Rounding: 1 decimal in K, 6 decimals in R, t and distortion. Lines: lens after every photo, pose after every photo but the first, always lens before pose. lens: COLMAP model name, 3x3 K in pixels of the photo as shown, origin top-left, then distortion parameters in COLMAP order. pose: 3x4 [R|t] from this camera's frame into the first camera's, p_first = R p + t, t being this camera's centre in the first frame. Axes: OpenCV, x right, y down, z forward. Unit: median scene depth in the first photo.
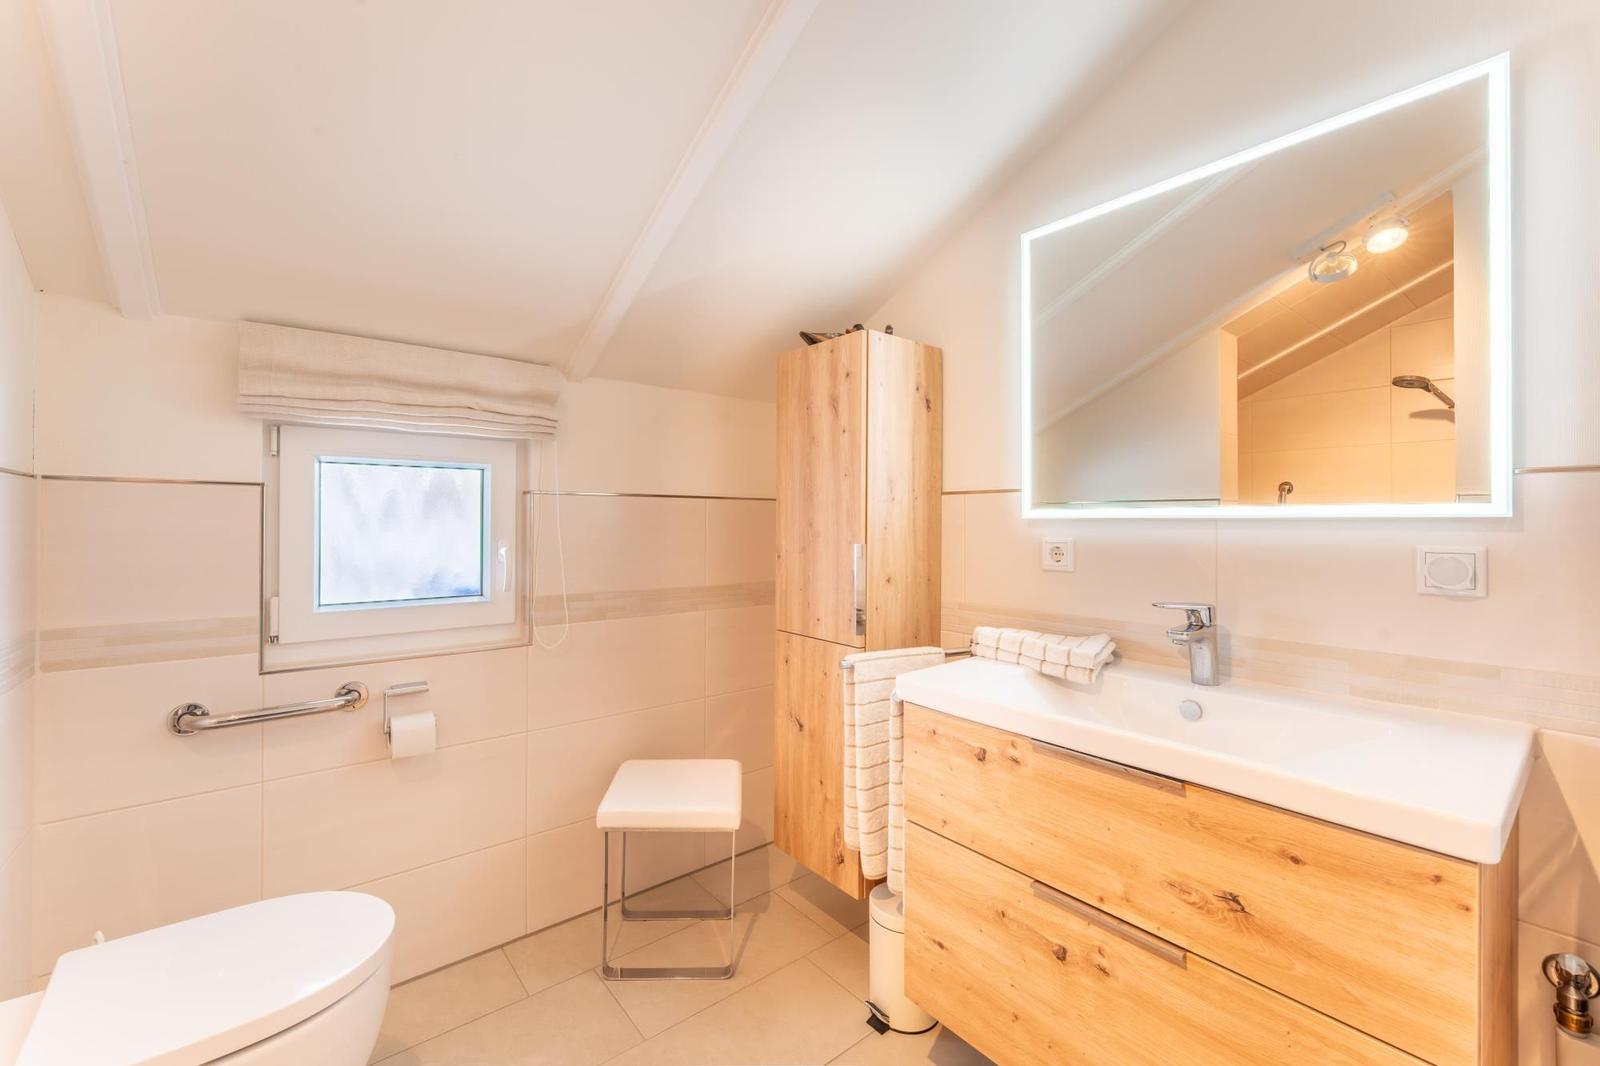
lens RADIAL K [[668.1, 0, 800.5], [0, 668.1, 521.6], [0, 0, 1]] dist [-0.000028, -0.000056]
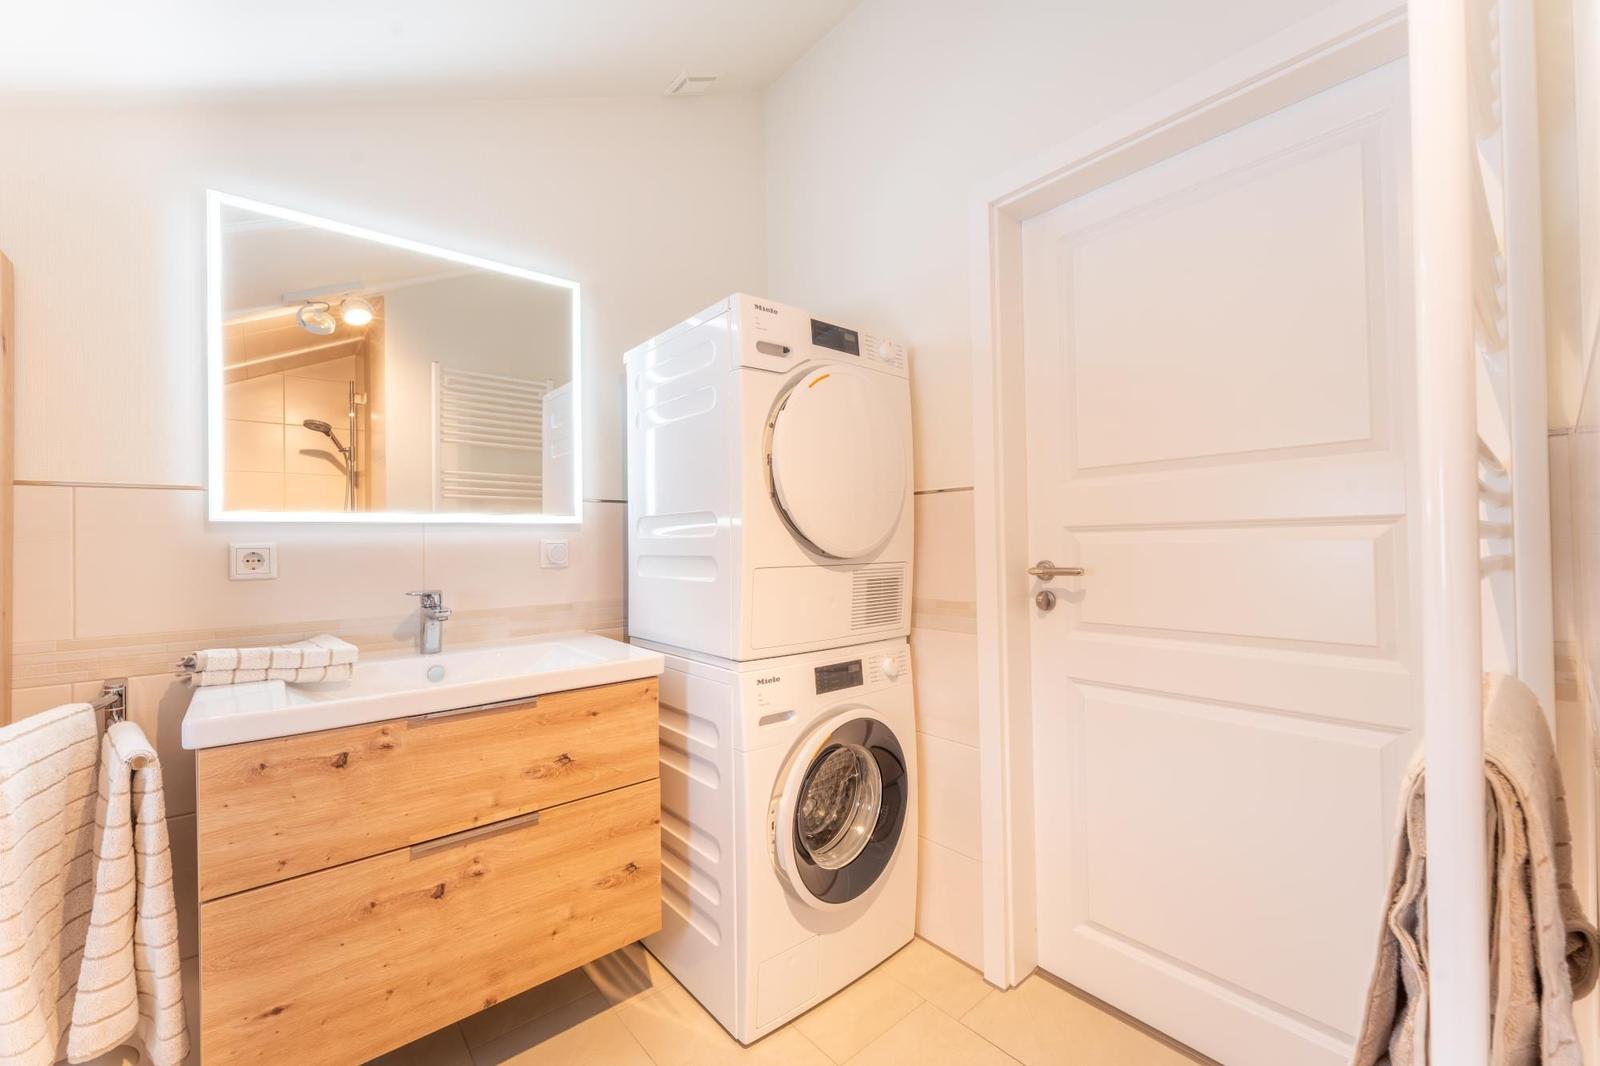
lens RADIAL K [[620.8, 0, 800.3], [0, 620.8, 536.0], [0, 0, 1]] dist [-0.002090, -0.000134]
pose [[-0.032168, 0.005773, 0.999466, -0.706695], [0.018032, 0.999824, -0.005194, 0.046348], [-0.999320, 0.017855, -0.032266, 0.396120]]
